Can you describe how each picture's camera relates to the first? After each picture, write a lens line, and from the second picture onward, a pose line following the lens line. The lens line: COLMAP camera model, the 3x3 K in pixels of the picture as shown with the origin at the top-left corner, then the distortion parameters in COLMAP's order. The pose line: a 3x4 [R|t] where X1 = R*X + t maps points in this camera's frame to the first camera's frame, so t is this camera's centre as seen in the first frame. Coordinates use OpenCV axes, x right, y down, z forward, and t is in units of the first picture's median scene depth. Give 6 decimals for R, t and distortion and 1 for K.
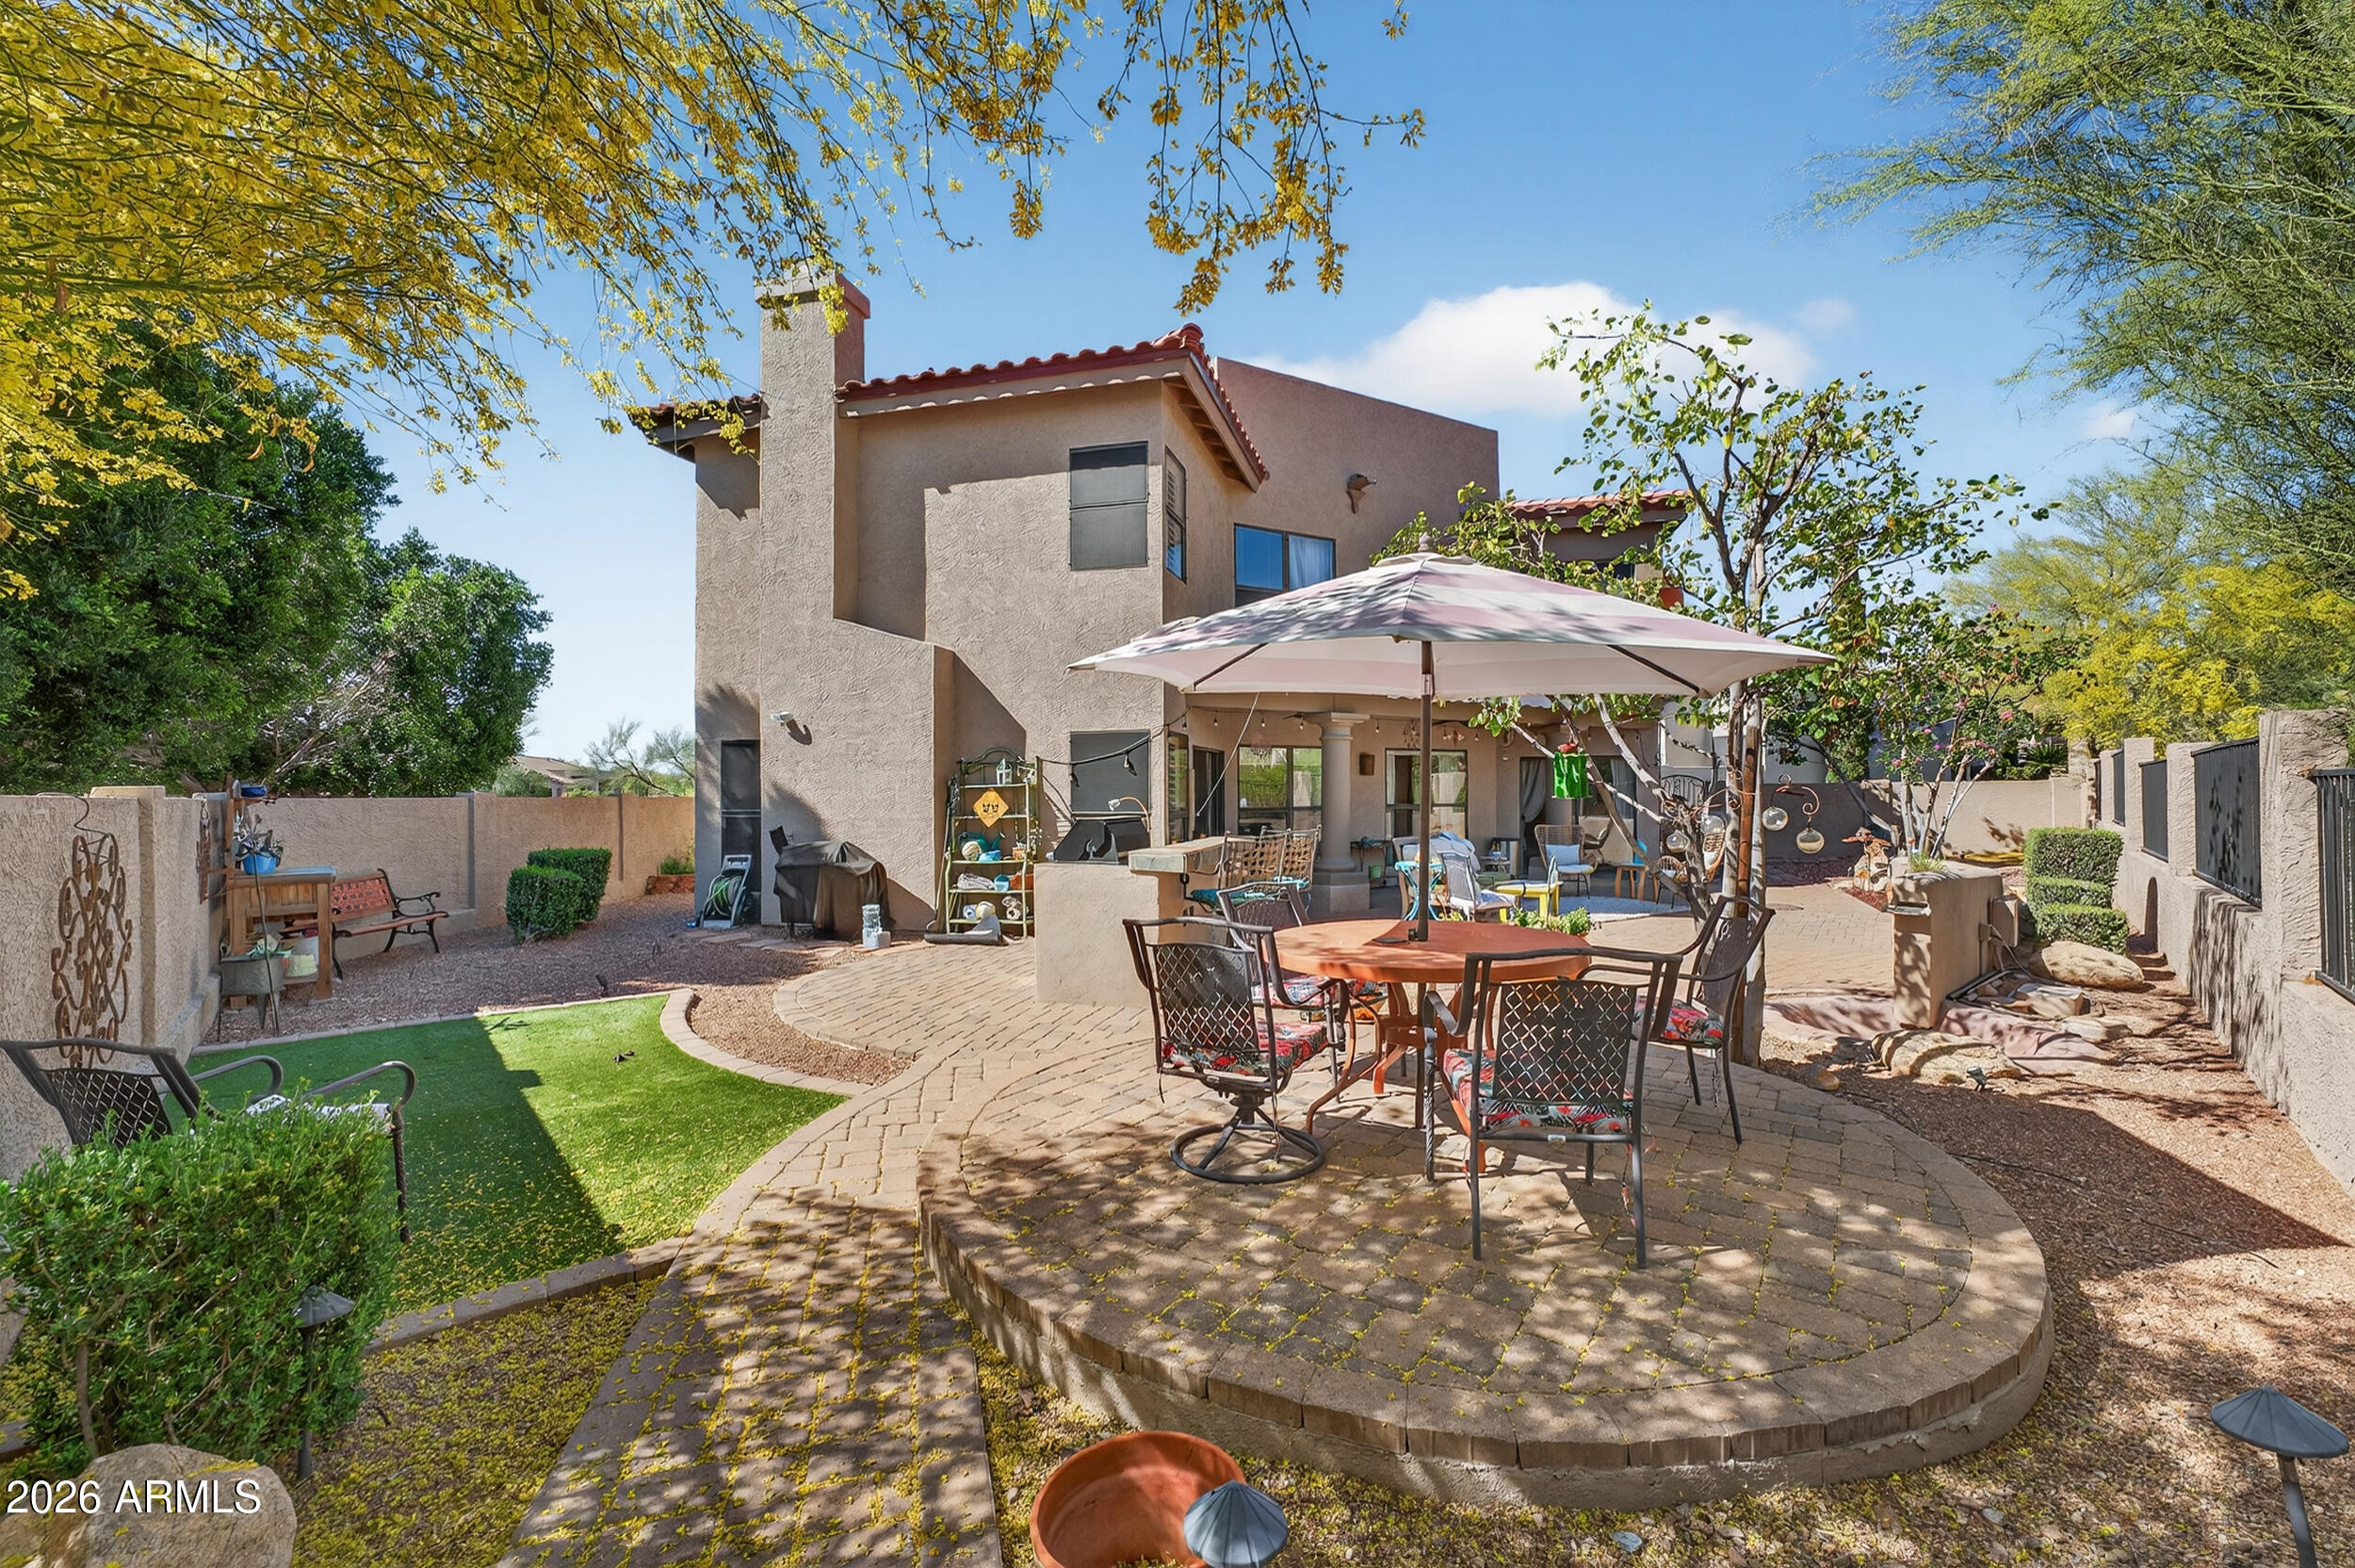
lens RADIAL K [[948.2, 0, 1184.3], [0, 948.2, 785.4], [0, 0, 1]] dist [-0.003709, 0.002682]
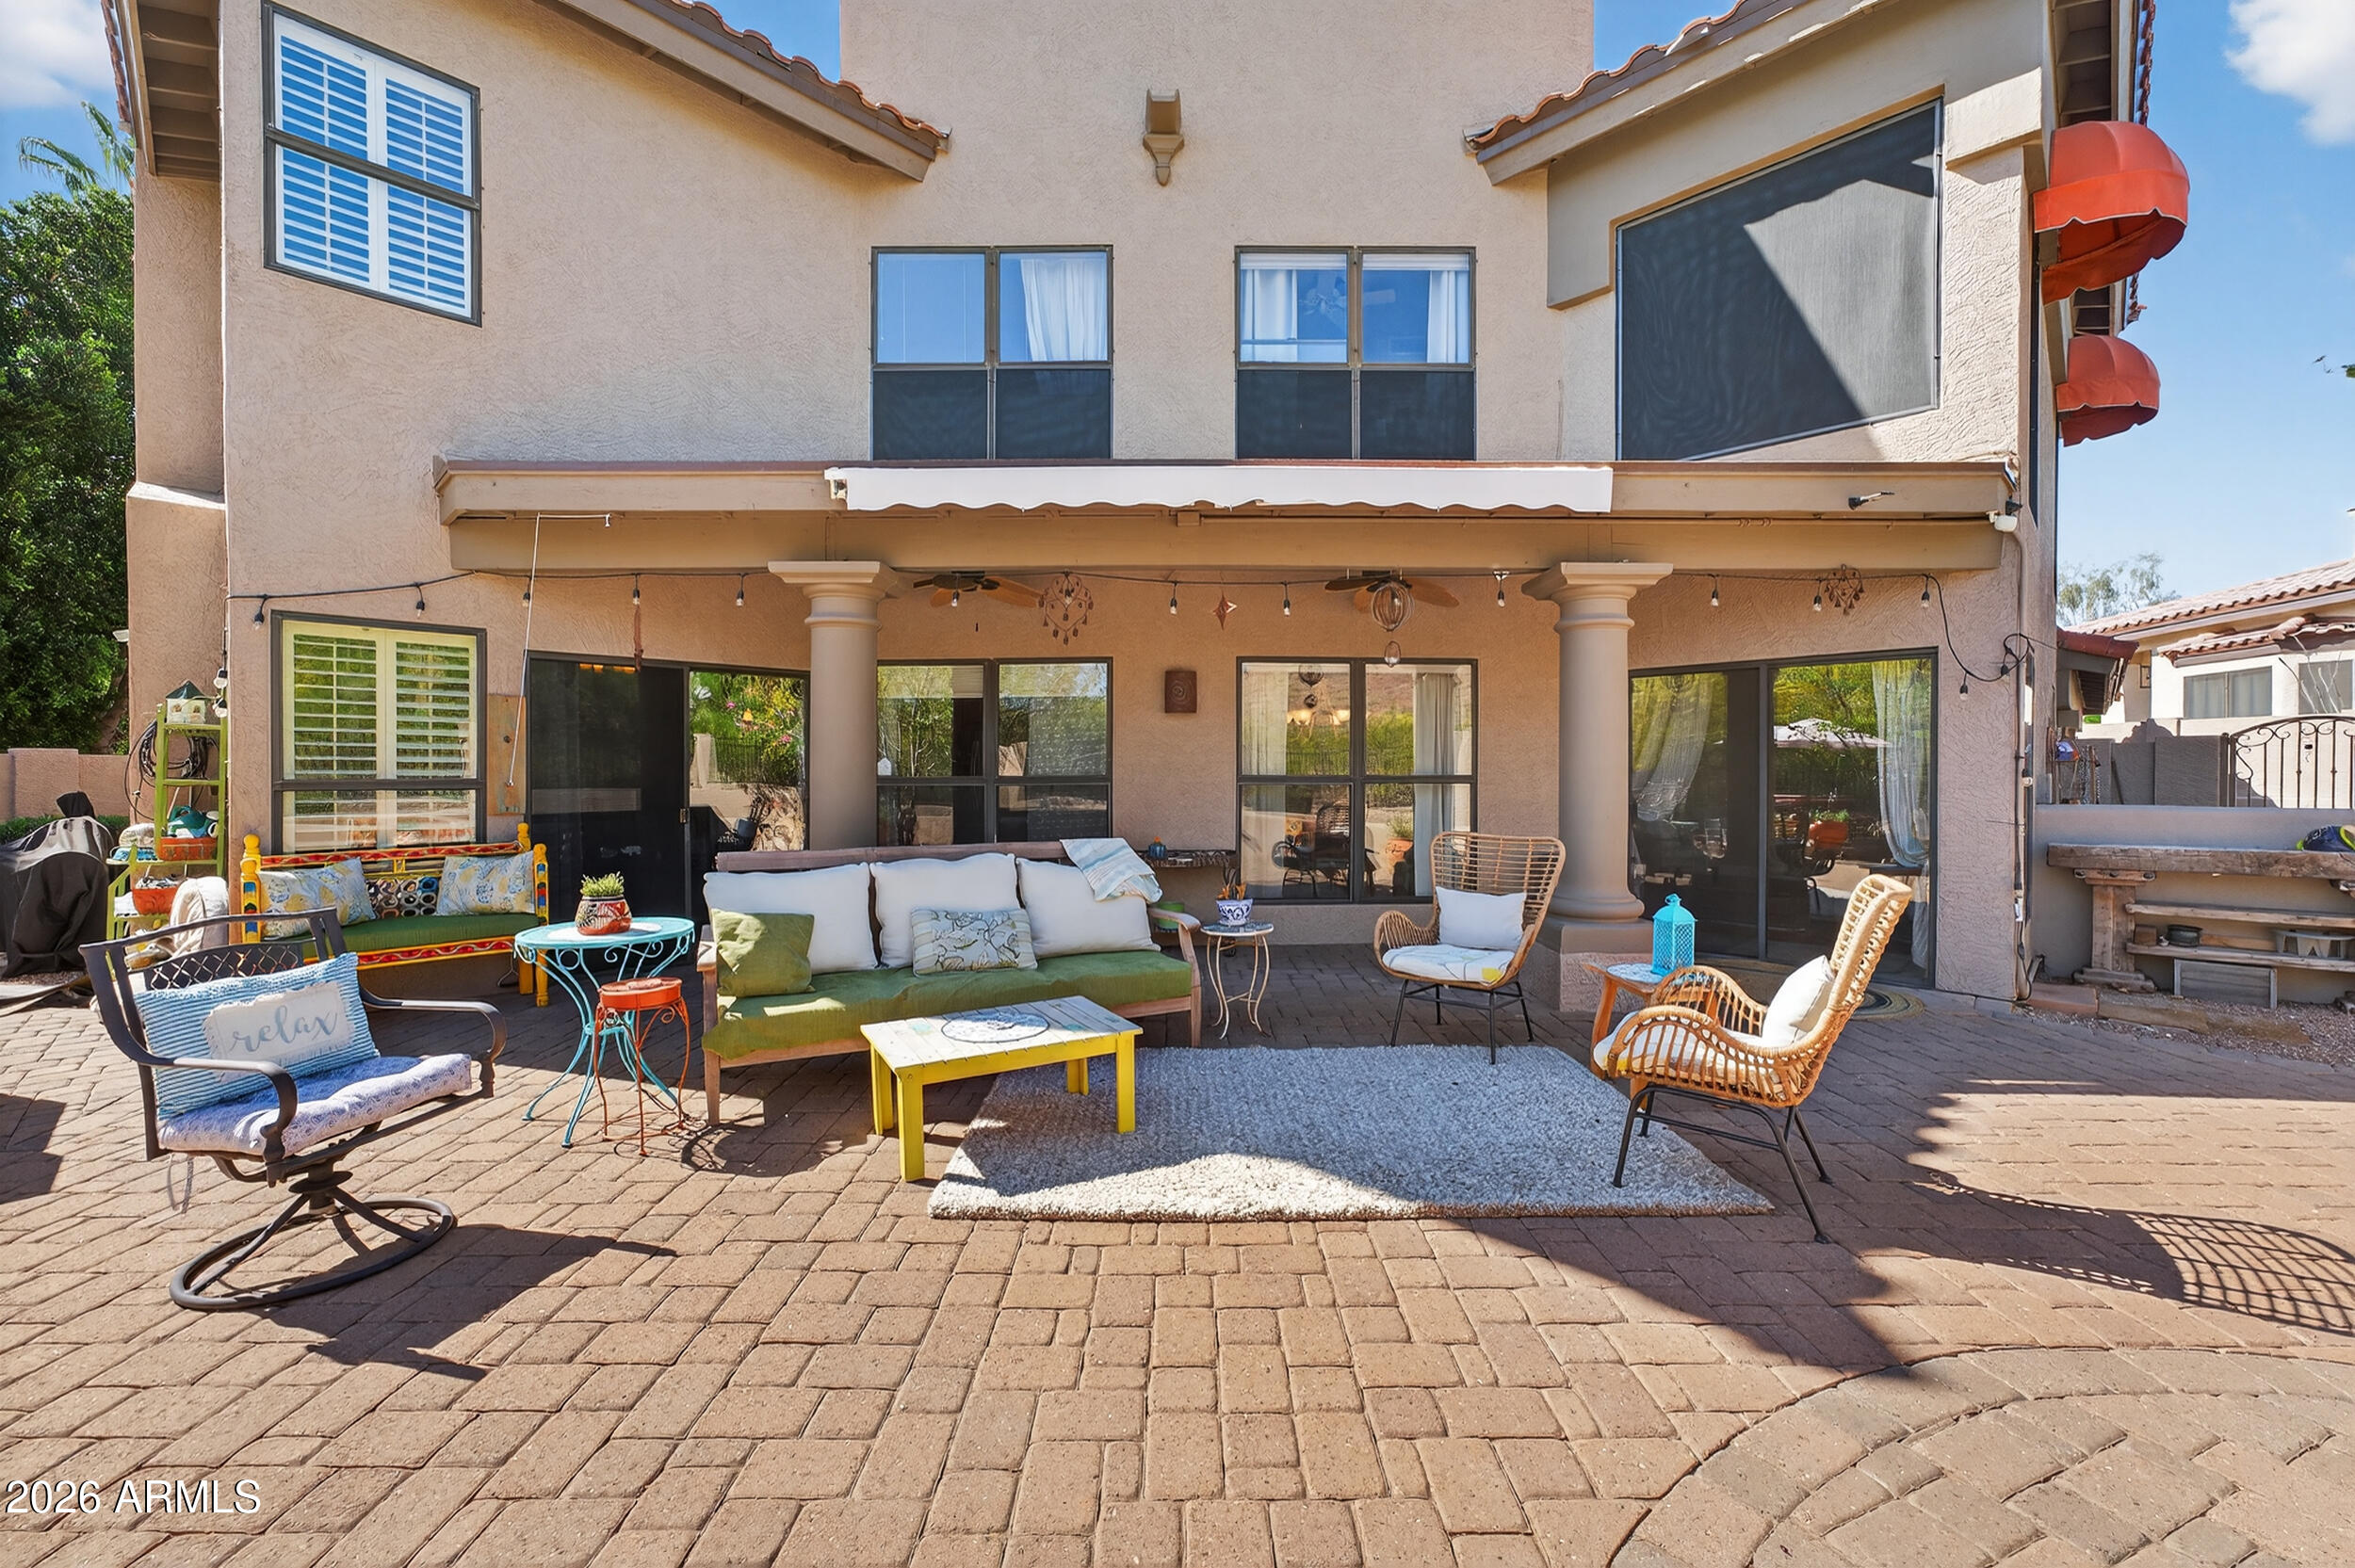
lens RADIAL K [[948.2, 0, 1232.2], [0, 948.2, 764.6], [0, 0, 1]] dist [-0.003709, 0.002682]
pose [[0.862444, 0.005133, -0.506126, 0.462230], [-0.002388, 0.999979, 0.006073, 0.011905], [0.506146, -0.004029, 0.862438, 0.588521]]
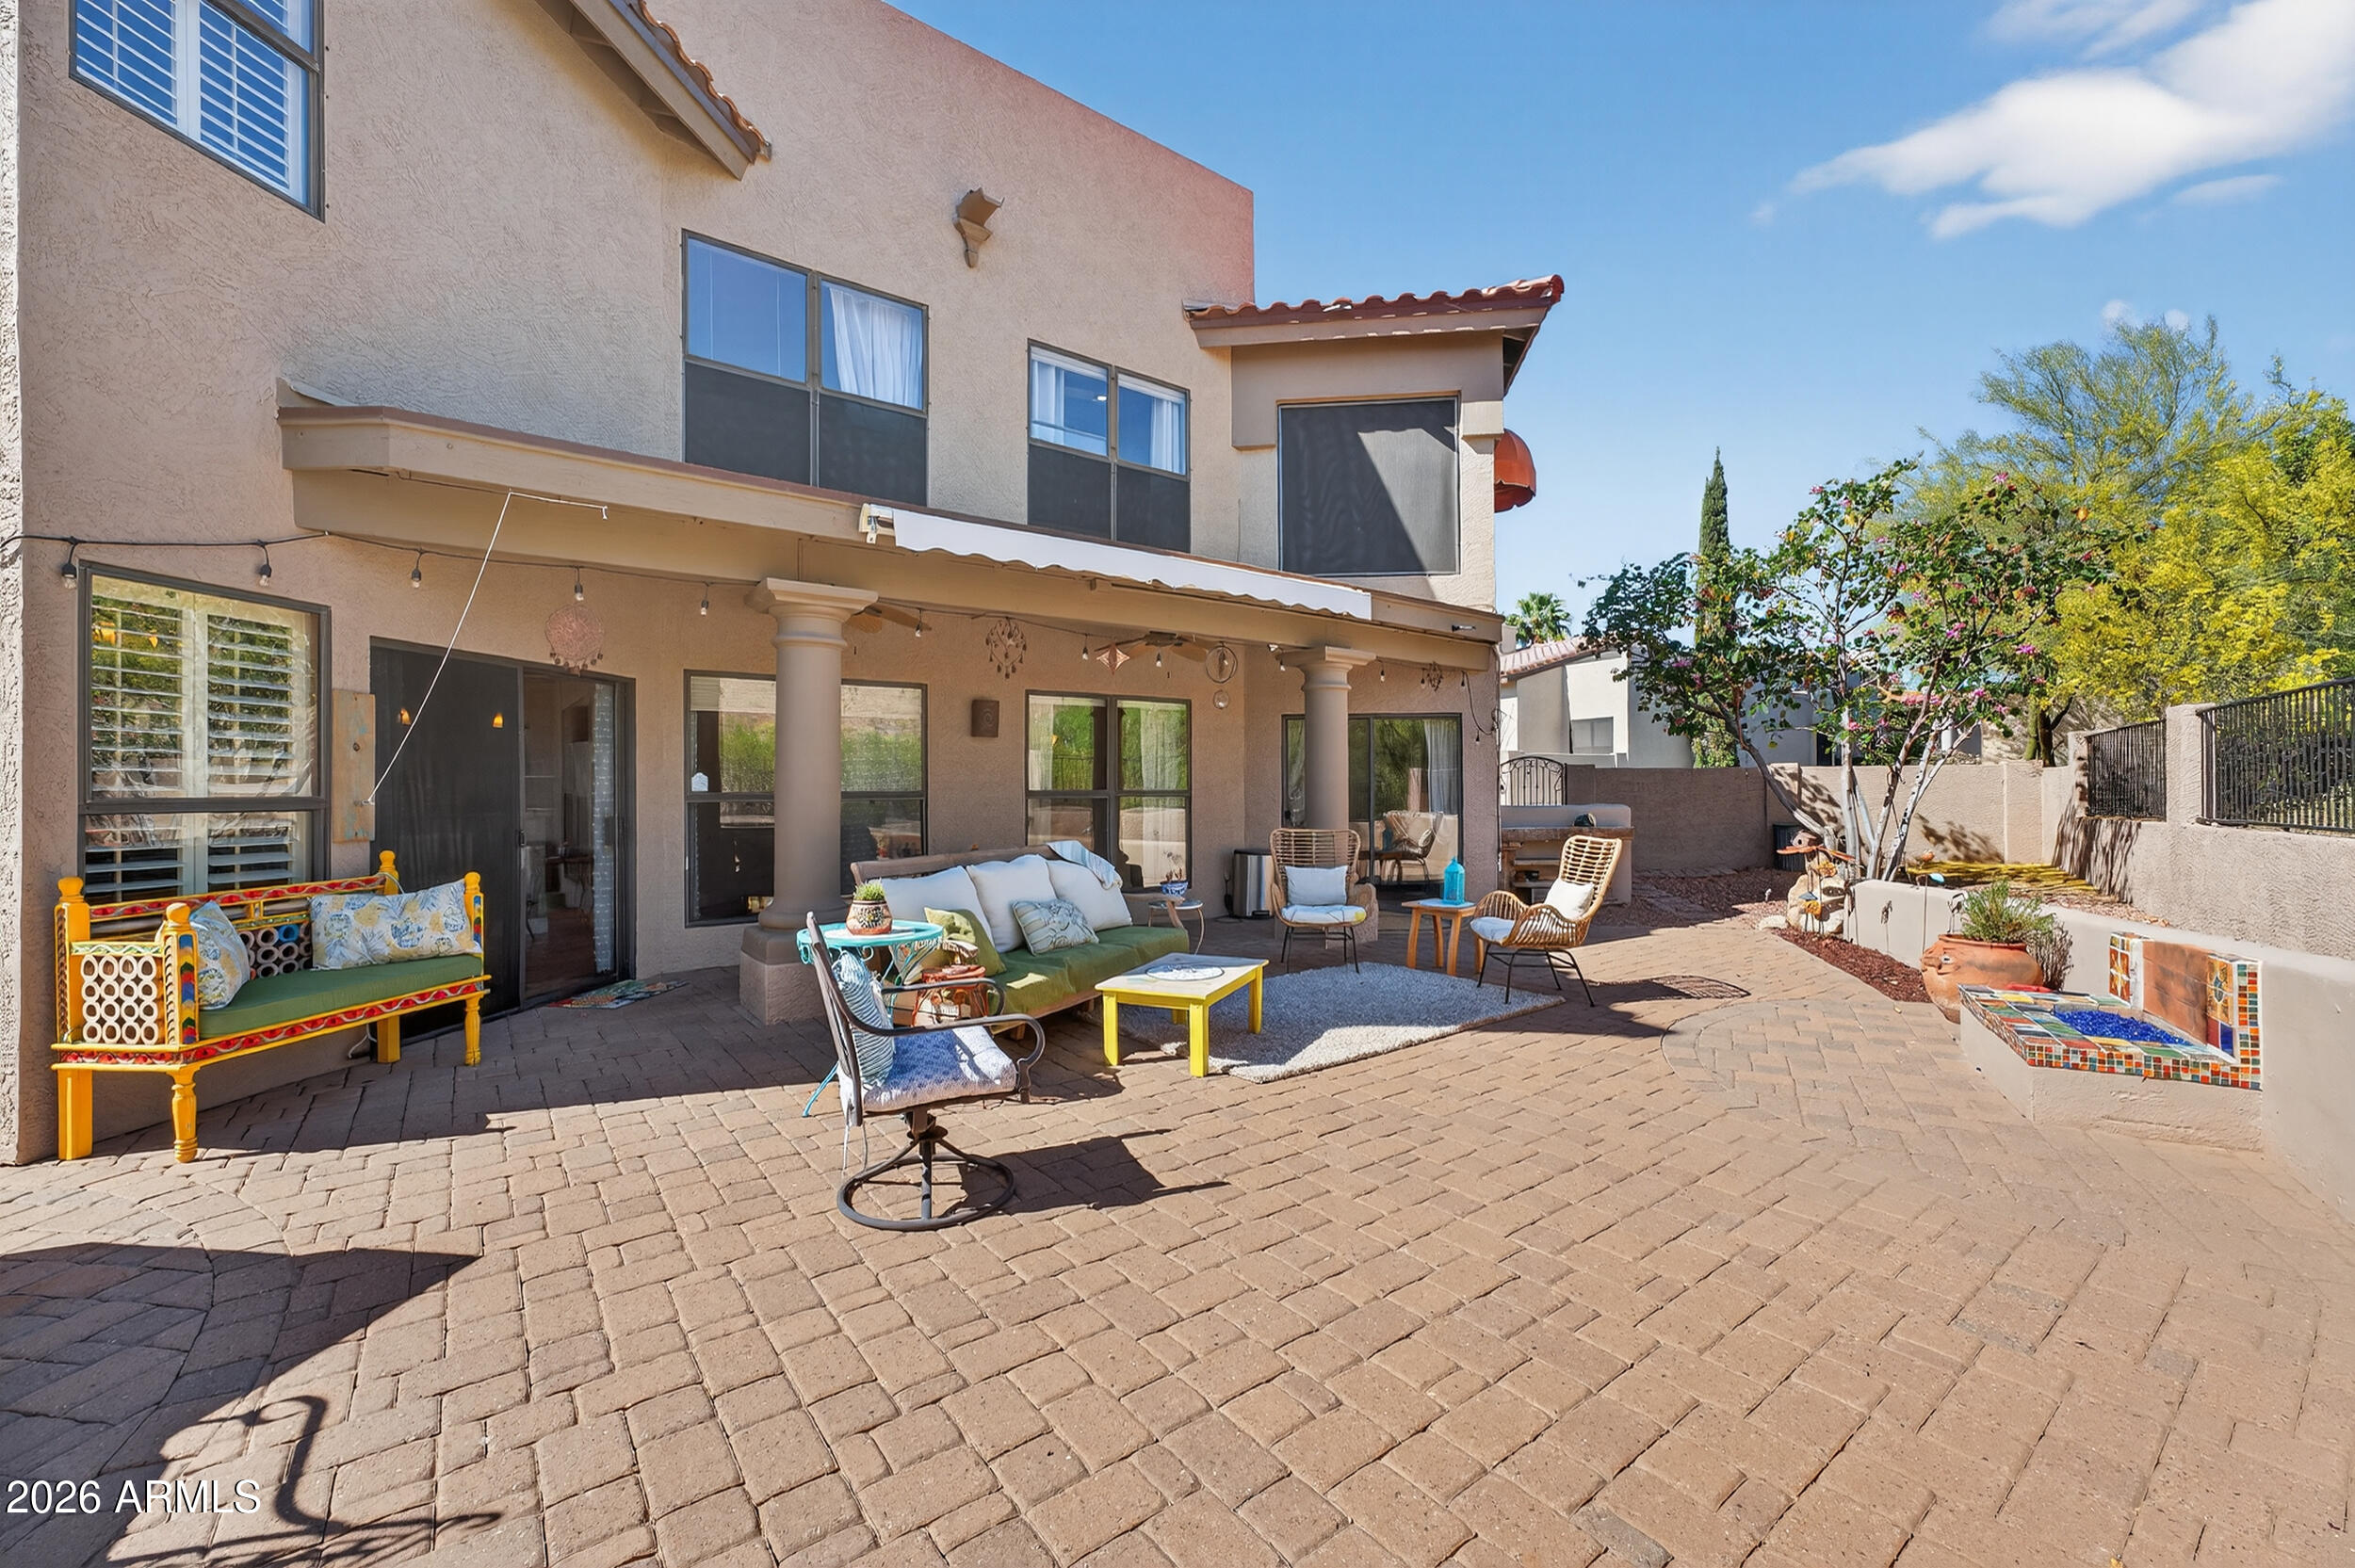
lens RADIAL K [[948.2, 0, 1191.4], [0, 948.2, 784.5], [0, 0, 1]] dist [-0.003709, 0.002682]
pose [[0.992347, 0.002816, 0.123449, 0.239719], [-0.002916, 0.999996, 0.000629, 0.015688], [-0.123446, -0.000984, 0.992351, 0.430380]]
